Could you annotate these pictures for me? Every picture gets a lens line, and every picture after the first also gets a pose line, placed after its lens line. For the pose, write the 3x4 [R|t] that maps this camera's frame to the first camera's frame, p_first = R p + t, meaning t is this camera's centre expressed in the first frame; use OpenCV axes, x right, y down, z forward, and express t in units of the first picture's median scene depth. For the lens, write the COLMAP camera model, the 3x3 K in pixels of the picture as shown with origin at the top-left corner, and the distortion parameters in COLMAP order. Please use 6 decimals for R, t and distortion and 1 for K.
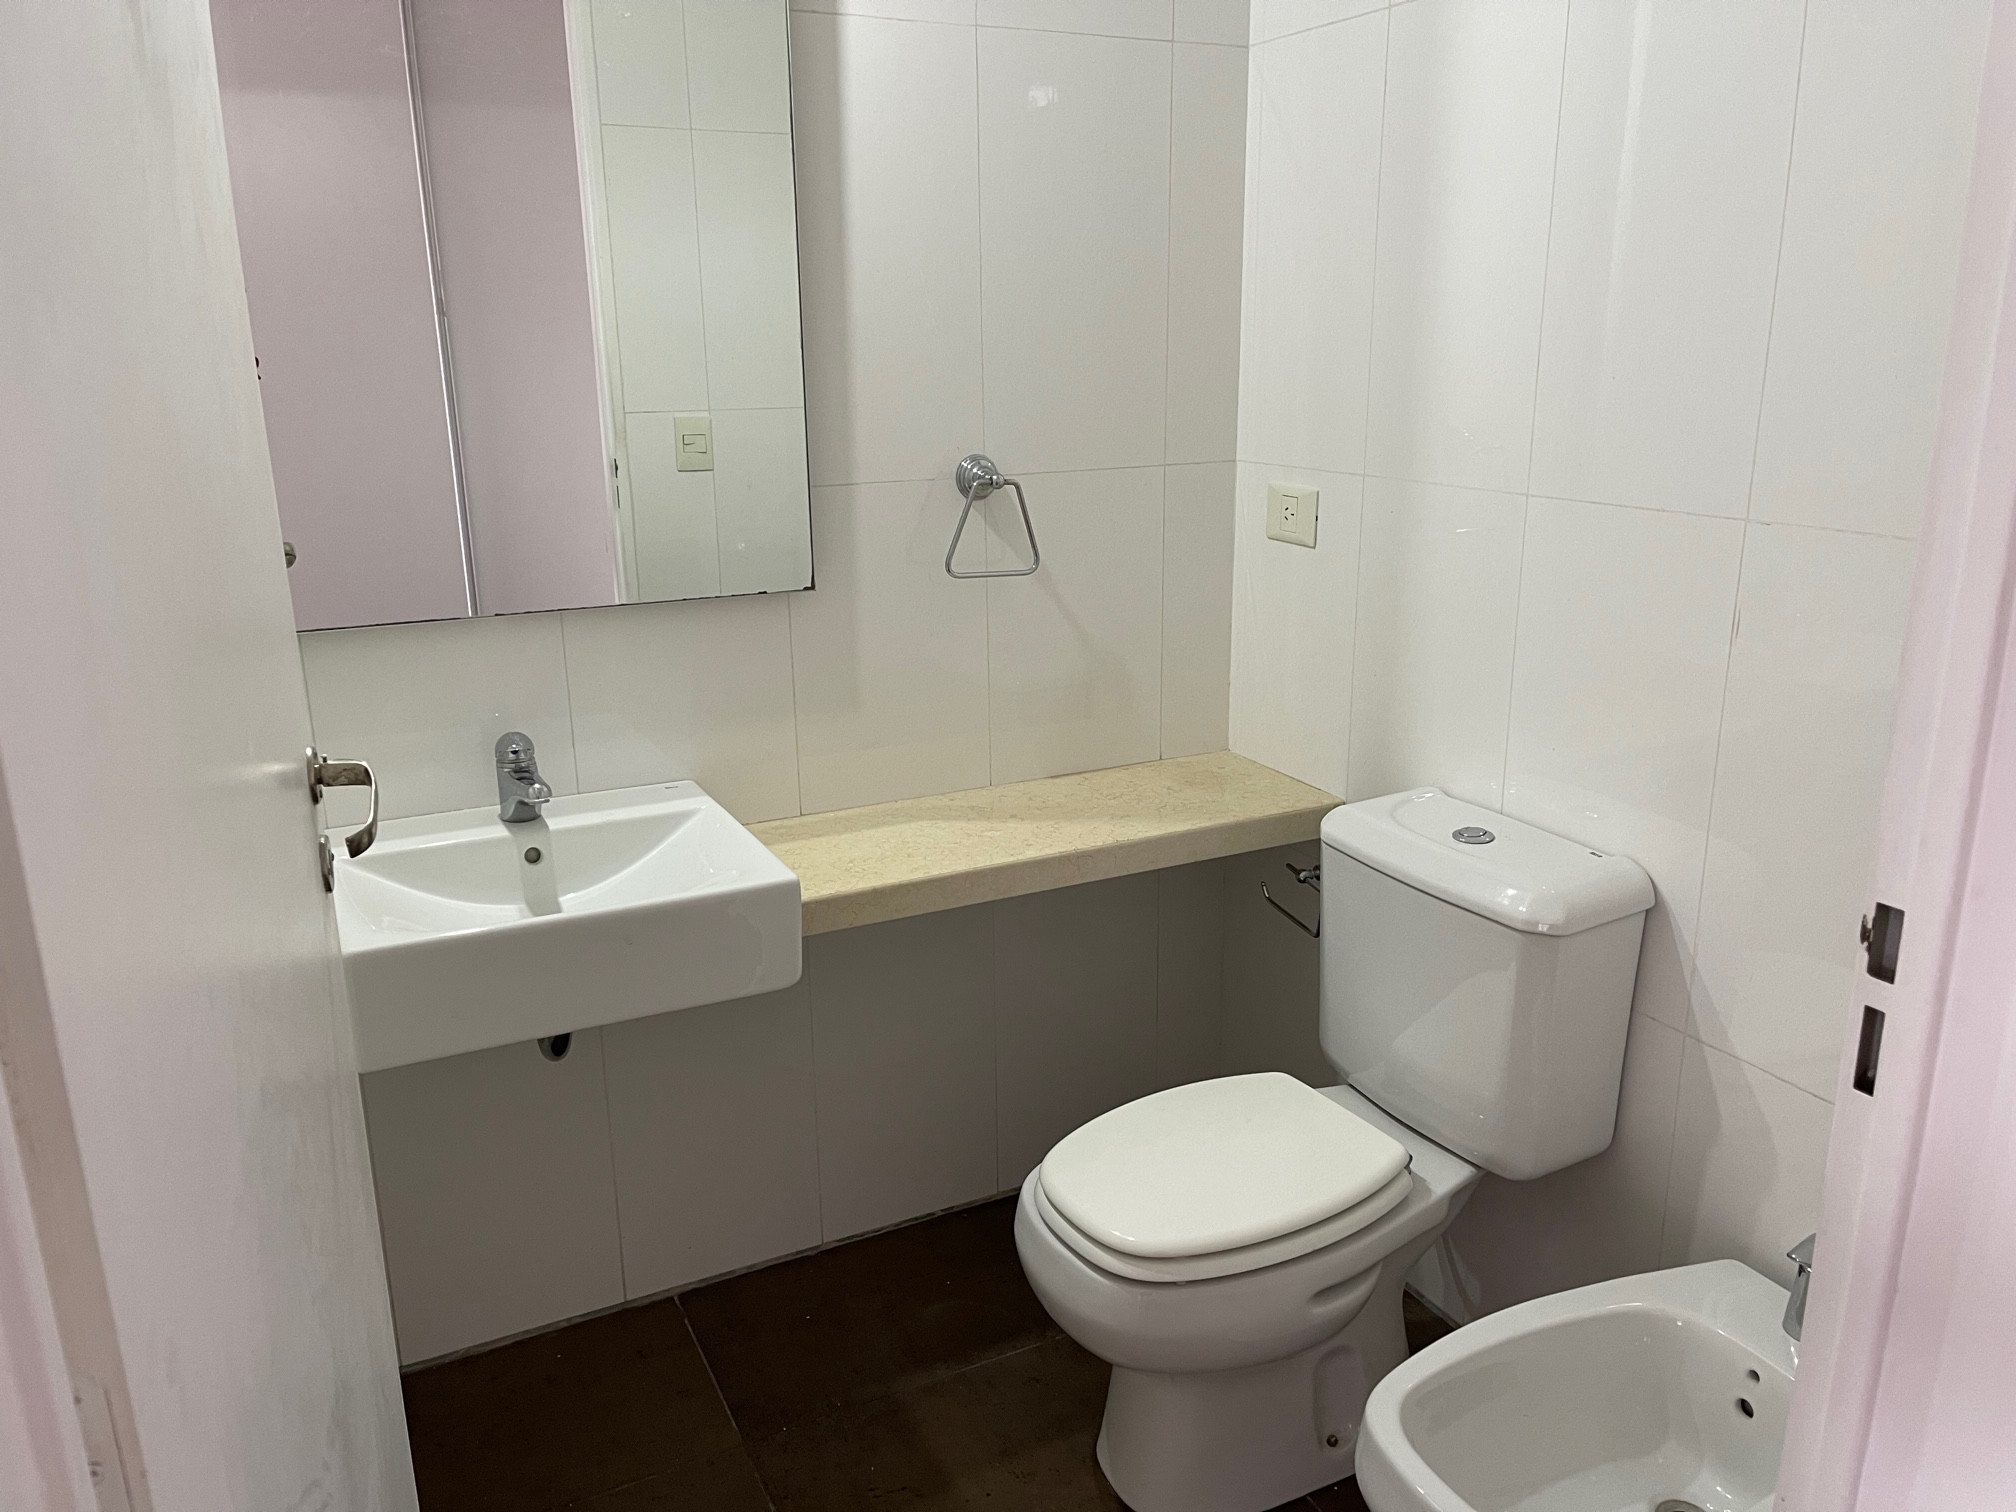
lens RADIAL K [[1517.0, 0, 1011.0], [0, 1517.0, 764.3], [0, 0, 1]] dist [0.056982, -0.018363]
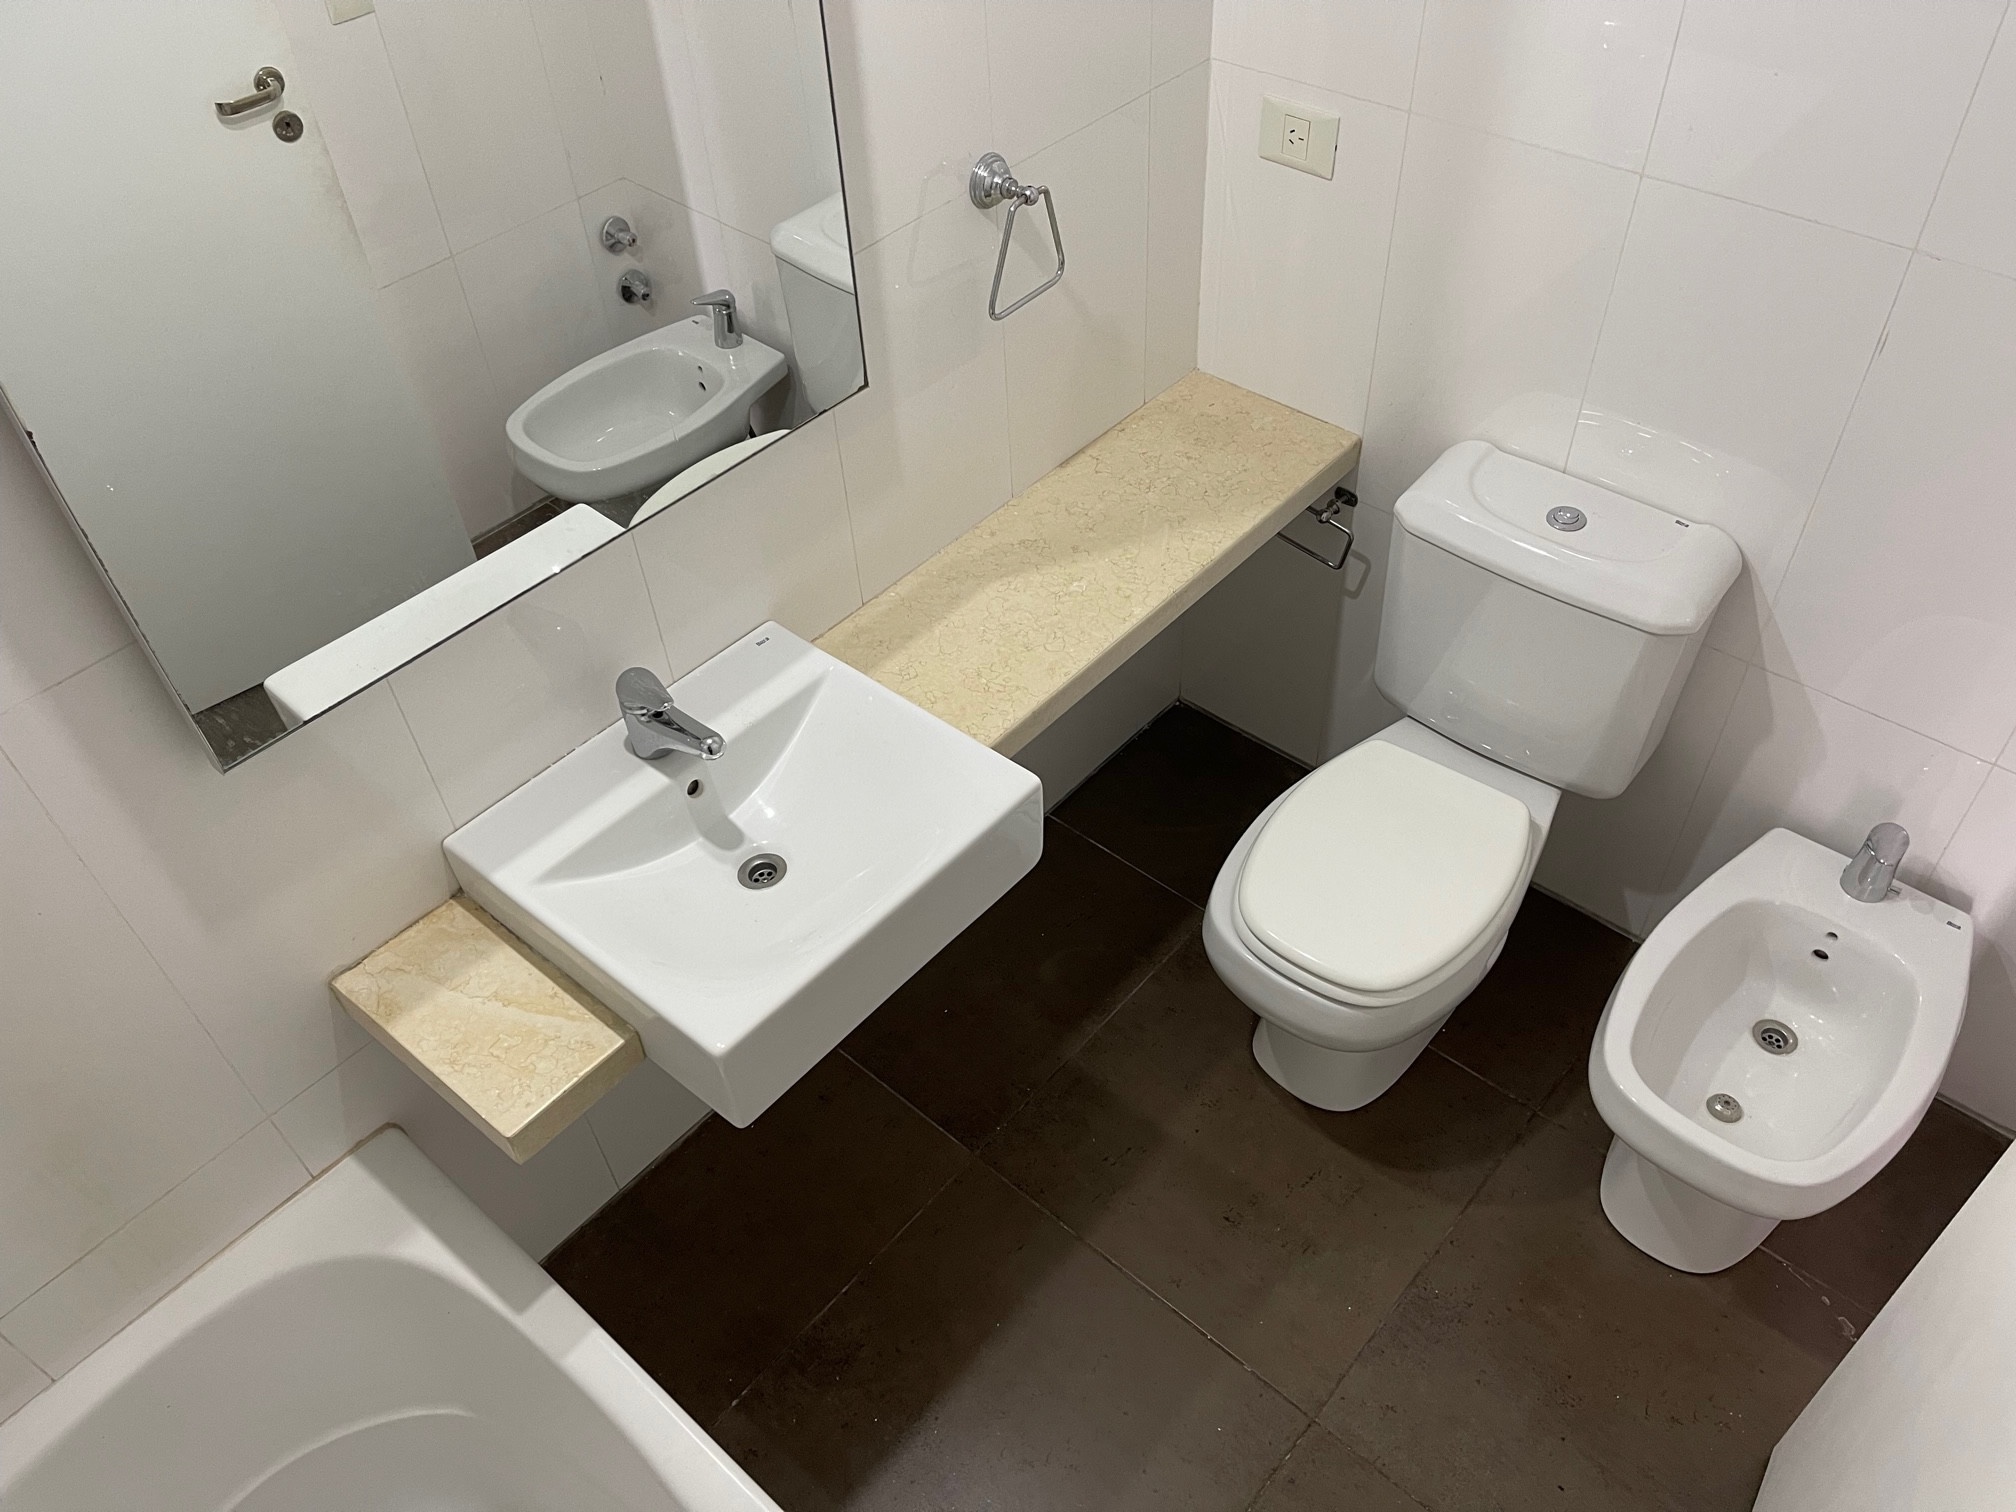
lens RADIAL K [[1517.0, 0, 1012.3], [0, 1517.0, 764.2], [0, 0, 1]] dist [0.056982, -0.018363]
pose [[0.925592, -0.288500, 0.245047, -0.318587], [0.134849, 0.856222, 0.498699, -0.342236], [-0.353689, -0.428547, 0.831415, 0.161453]]
